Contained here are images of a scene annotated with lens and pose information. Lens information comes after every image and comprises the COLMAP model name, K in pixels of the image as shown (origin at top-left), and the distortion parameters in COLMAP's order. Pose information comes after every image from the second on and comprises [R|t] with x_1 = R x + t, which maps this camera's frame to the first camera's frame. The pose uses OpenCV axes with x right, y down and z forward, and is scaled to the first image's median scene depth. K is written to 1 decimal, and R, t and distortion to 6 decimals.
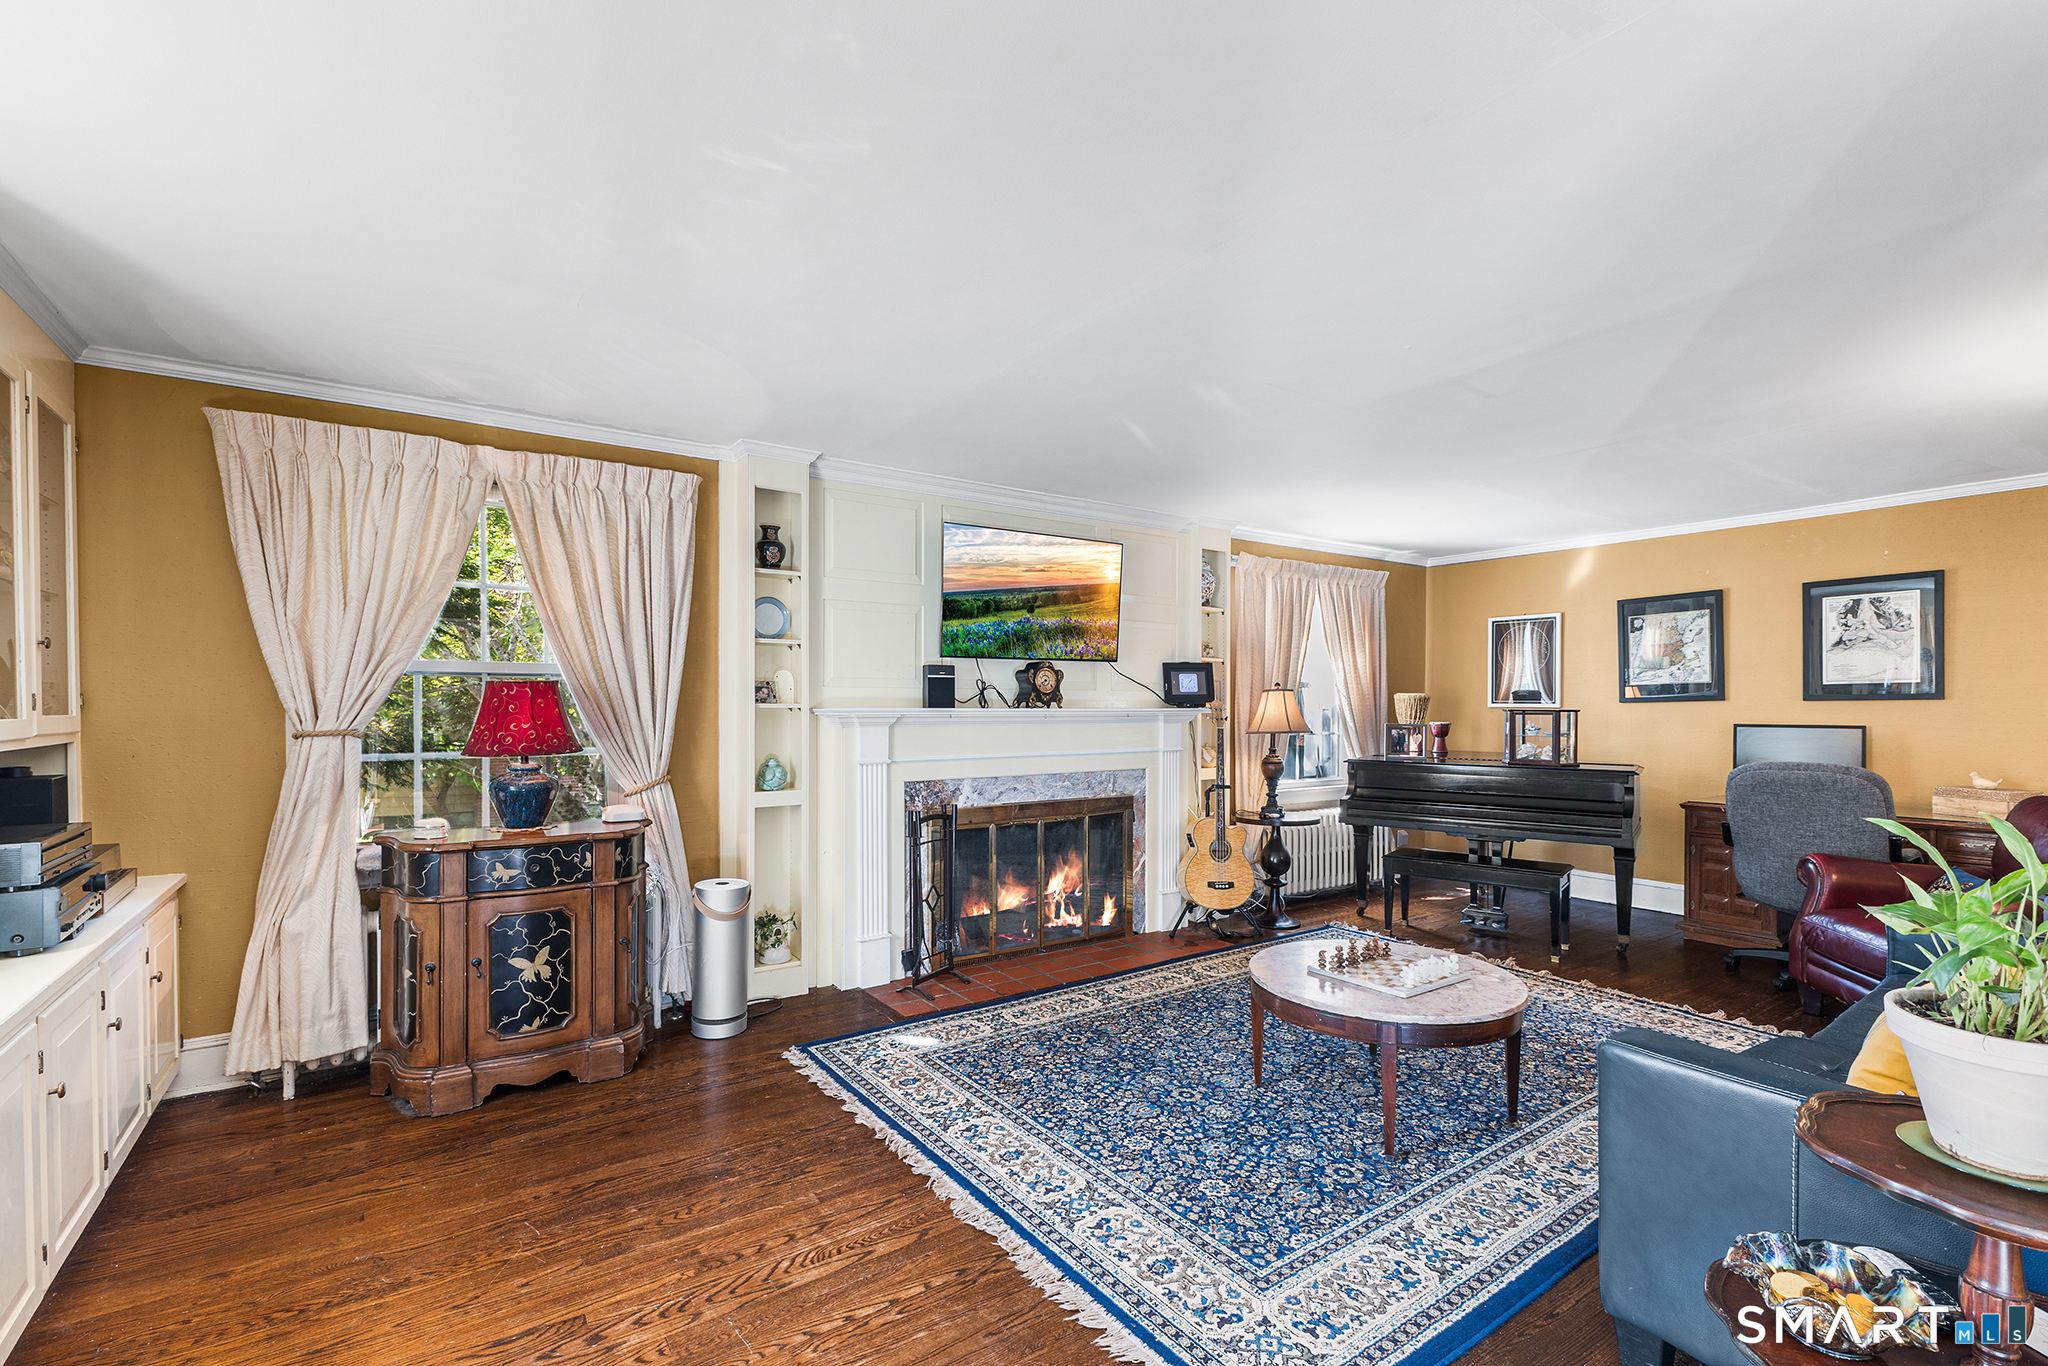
lens RADIAL K [[912.9, 0, 1031.6], [0, 912.9, 696.7], [0, 0, 1]] dist [0.015761, -0.005588]
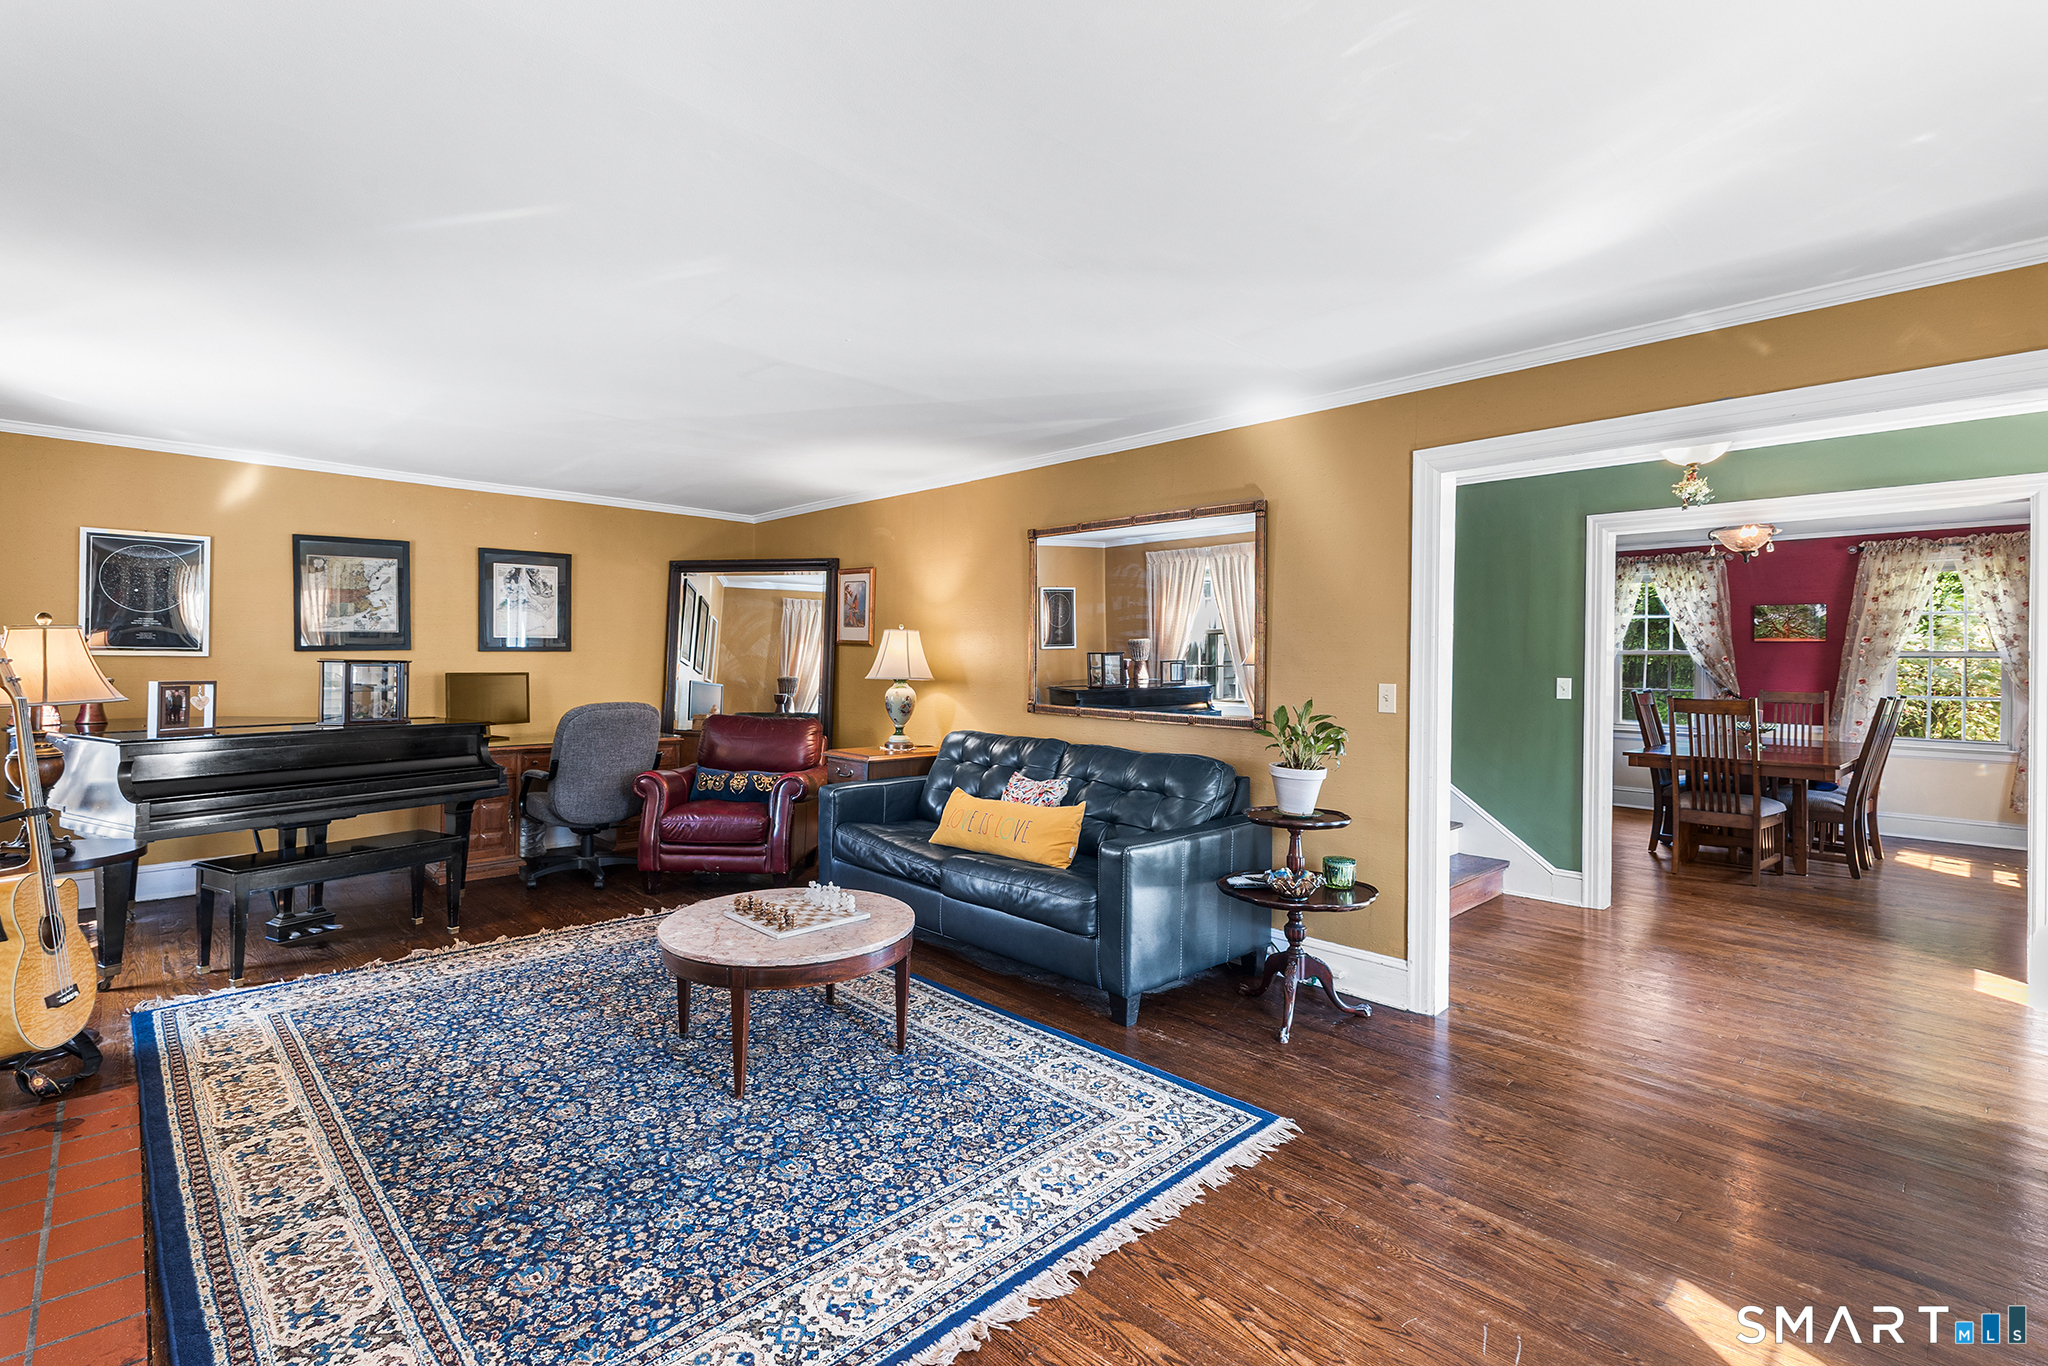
lens RADIAL K [[912.9, 0, 1027.2], [0, 912.9, 657.0], [0, 0, 1]] dist [0.015761, -0.005588]
pose [[-0.160007, 0.000986, 0.987115, -0.394598], [-0.018533, 0.999820, -0.004003, 0.003053], [-0.986942, -0.018934, -0.159960, 0.527697]]
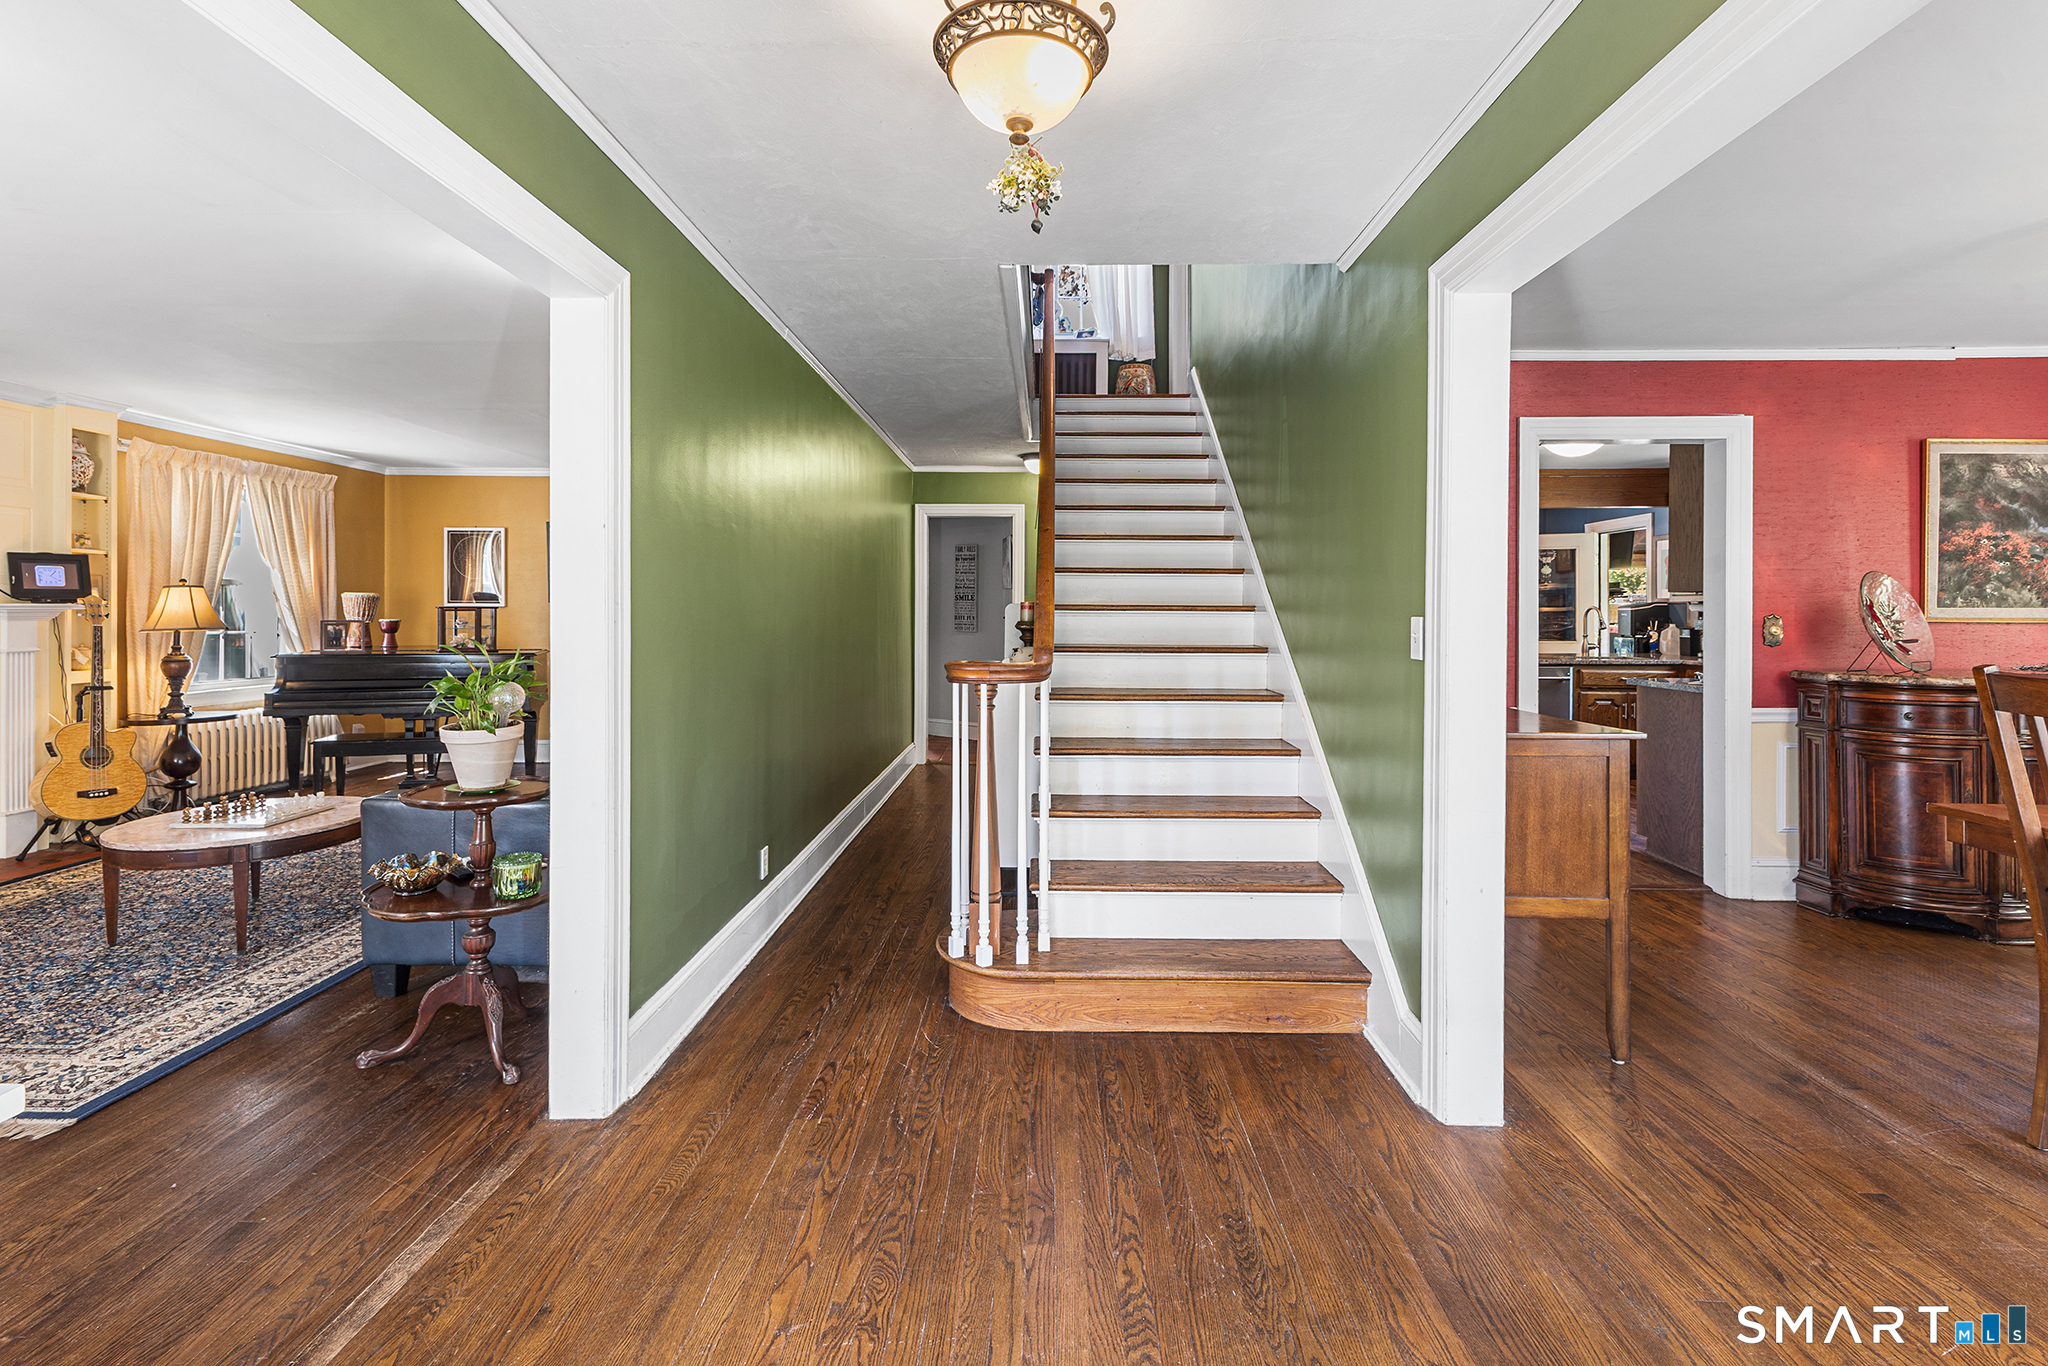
lens RADIAL K [[912.9, 0, 1038.1], [0, 912.9, 613.8], [0, 0, 1]] dist [0.015761, -0.005588]
pose [[0.576938, -0.002342, 0.816785, -0.008150], [-0.008111, 0.999930, 0.008597, 0.006513], [-0.816748, -0.011585, 0.576878, -0.321499]]
